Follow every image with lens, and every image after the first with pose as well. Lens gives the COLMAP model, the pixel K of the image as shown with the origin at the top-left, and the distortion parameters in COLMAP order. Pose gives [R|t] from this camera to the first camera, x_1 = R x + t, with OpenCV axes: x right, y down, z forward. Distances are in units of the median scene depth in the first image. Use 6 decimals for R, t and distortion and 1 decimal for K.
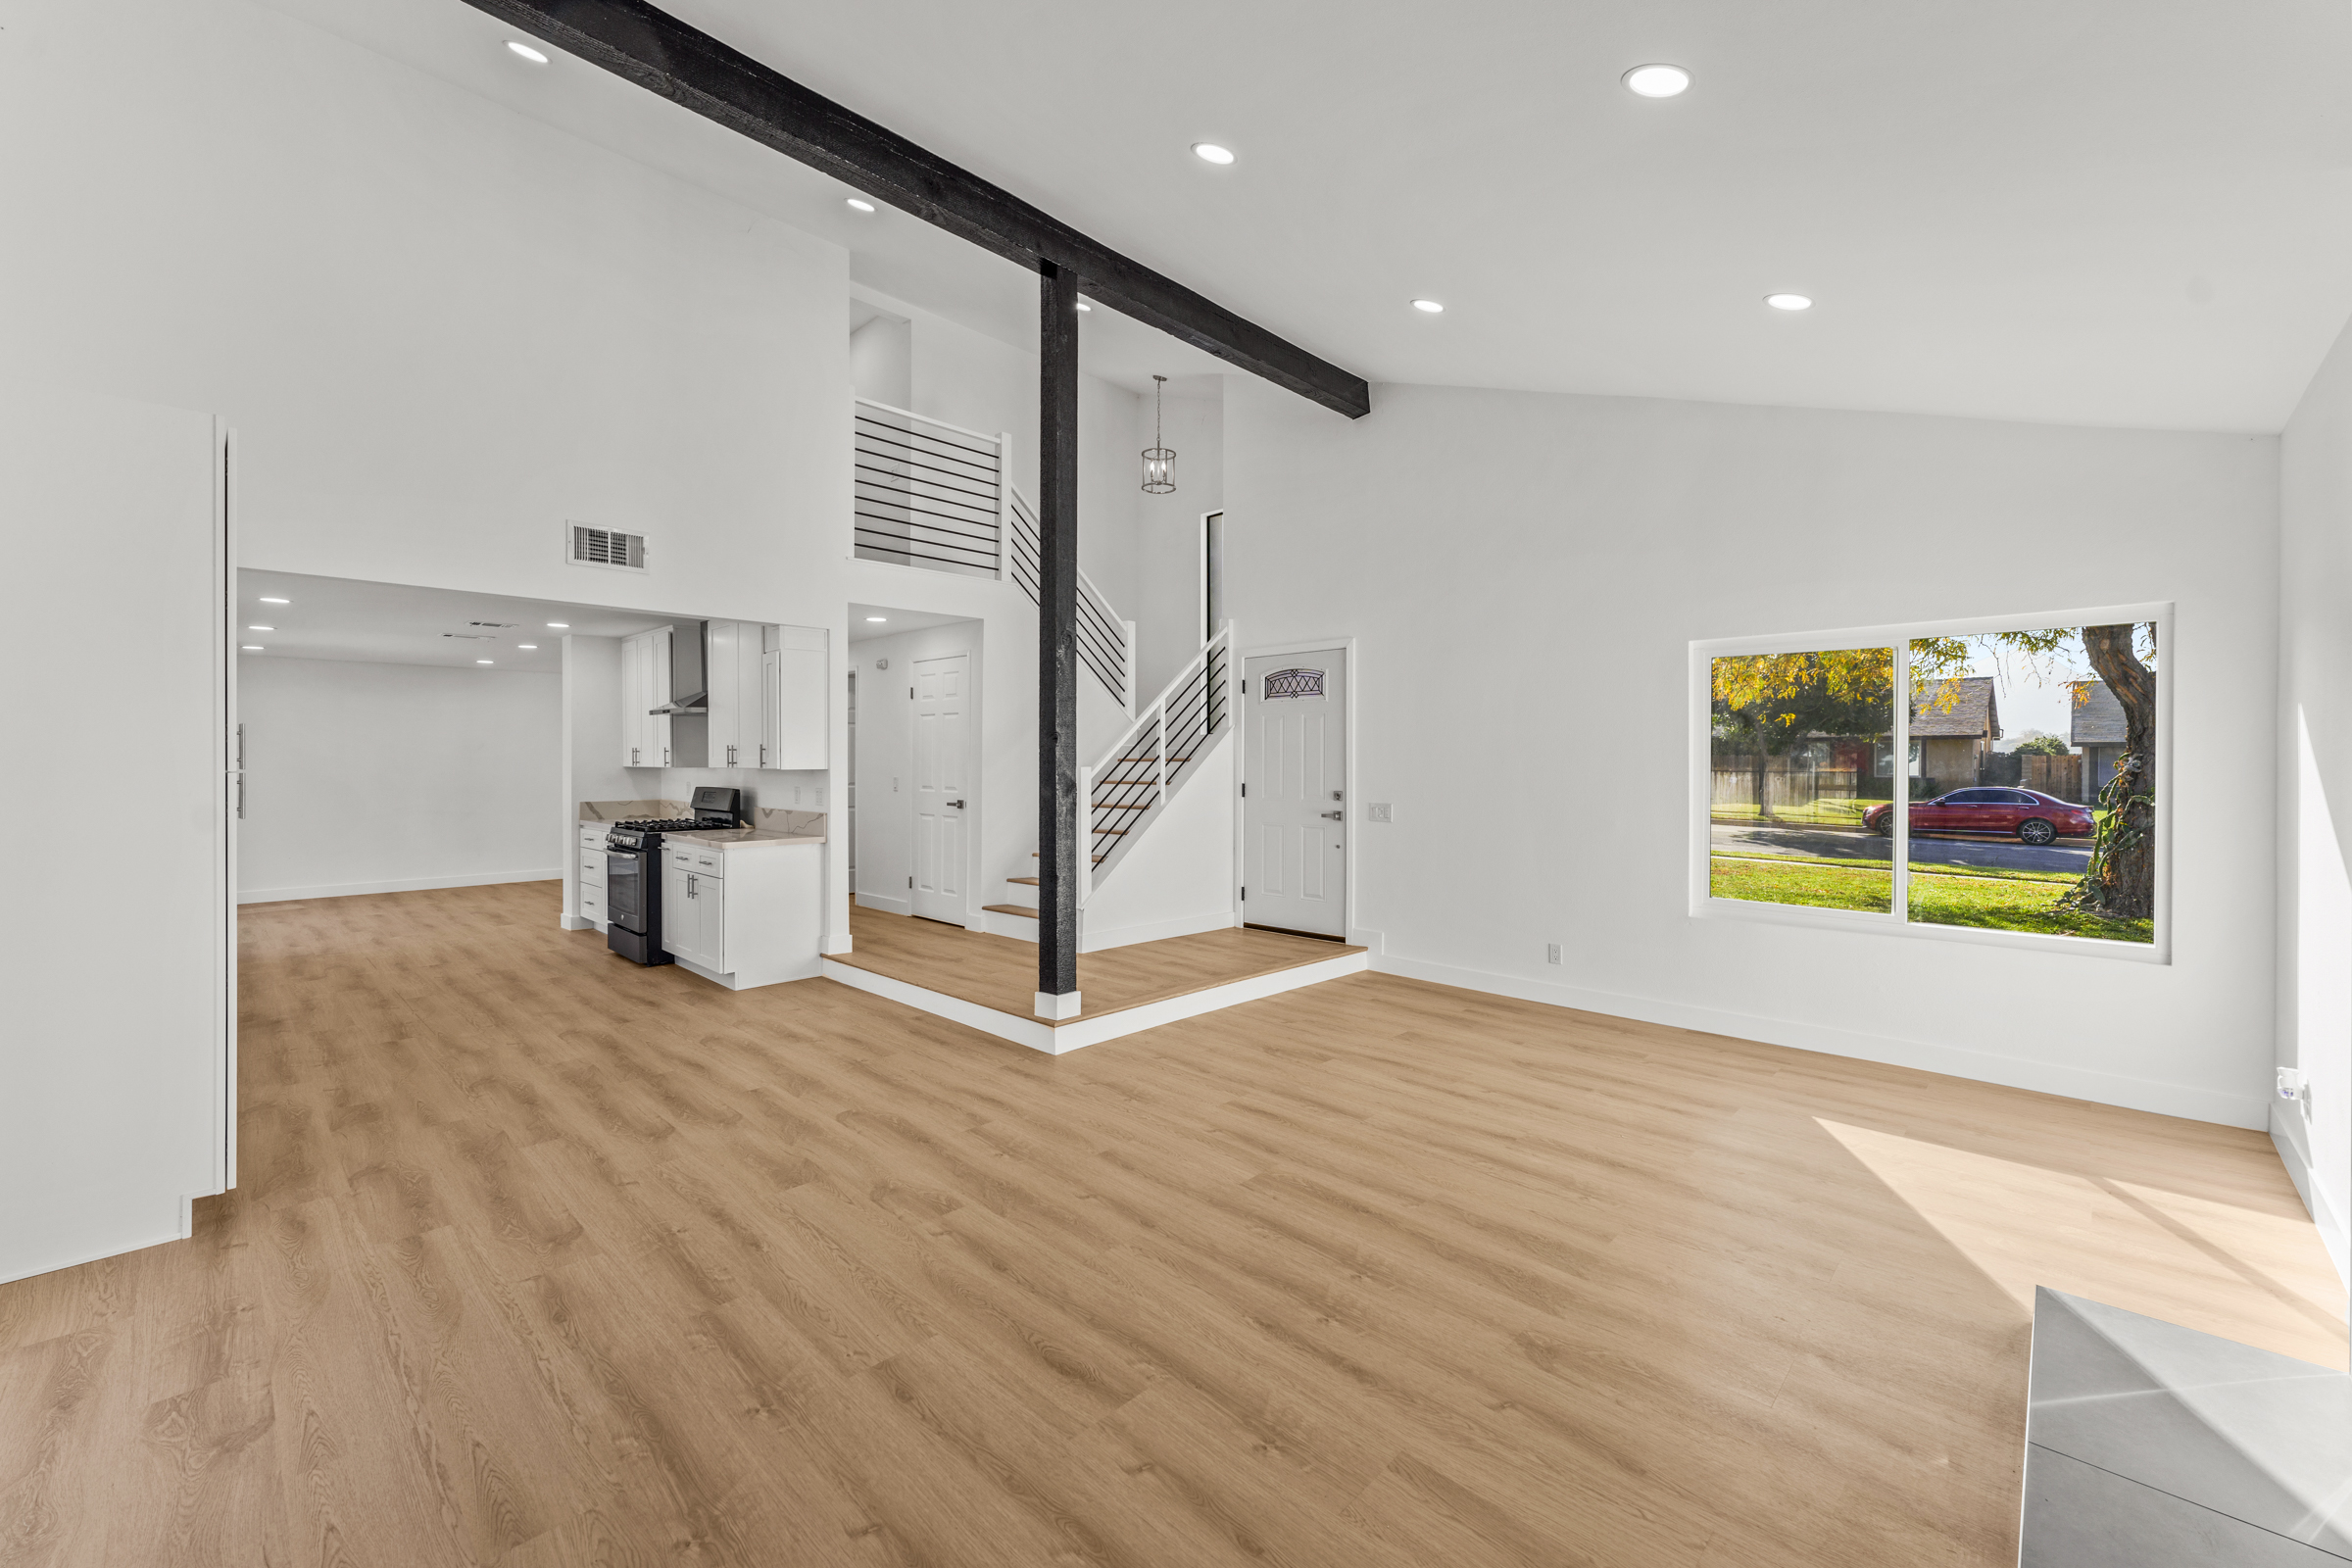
lens RADIAL K [[970.1, 0, 1175.1], [0, 970.1, 768.3], [0, 0, 1]] dist [-0.000412, 0.000463]
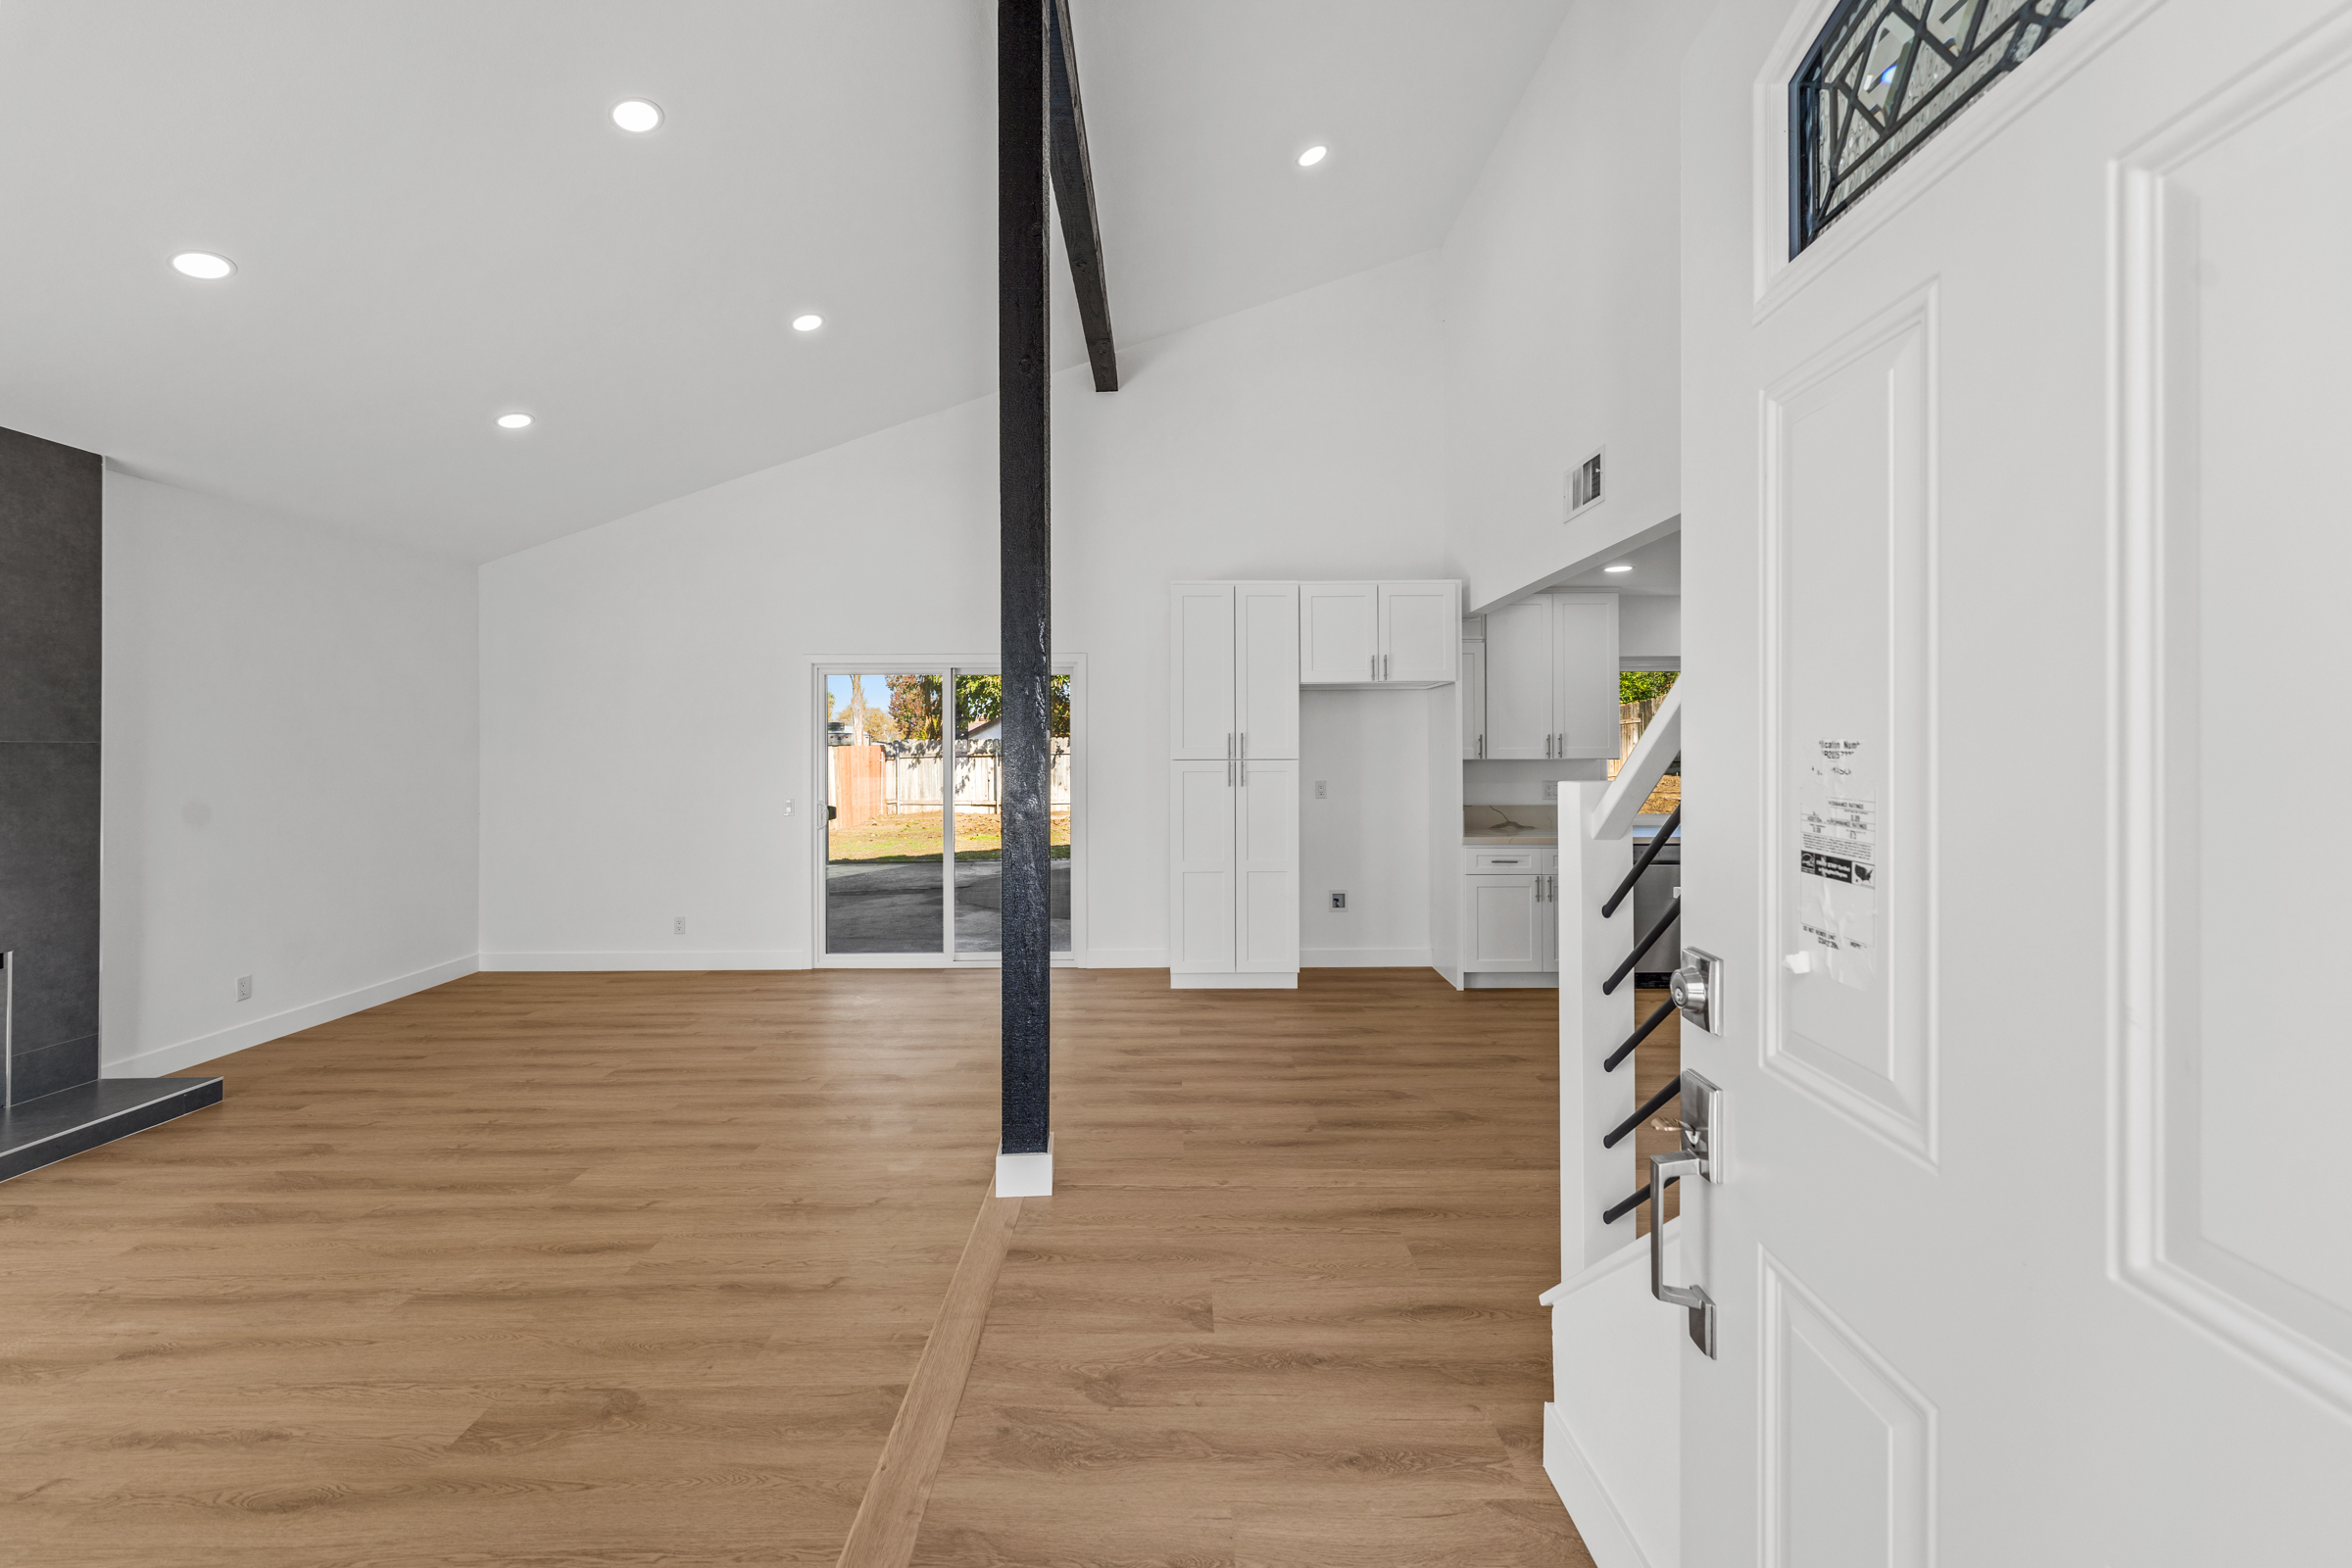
lens RADIAL K [[970.1, 0, 1185.9], [0, 970.1, 765.8], [0, 0, 1]] dist [-0.000412, 0.000463]
pose [[-0.723919, 0.016779, -0.689680, 0.291556], [-0.000011, 0.999704, 0.024333, -0.021360], [0.689885, 0.017623, -0.723705, 2.039907]]
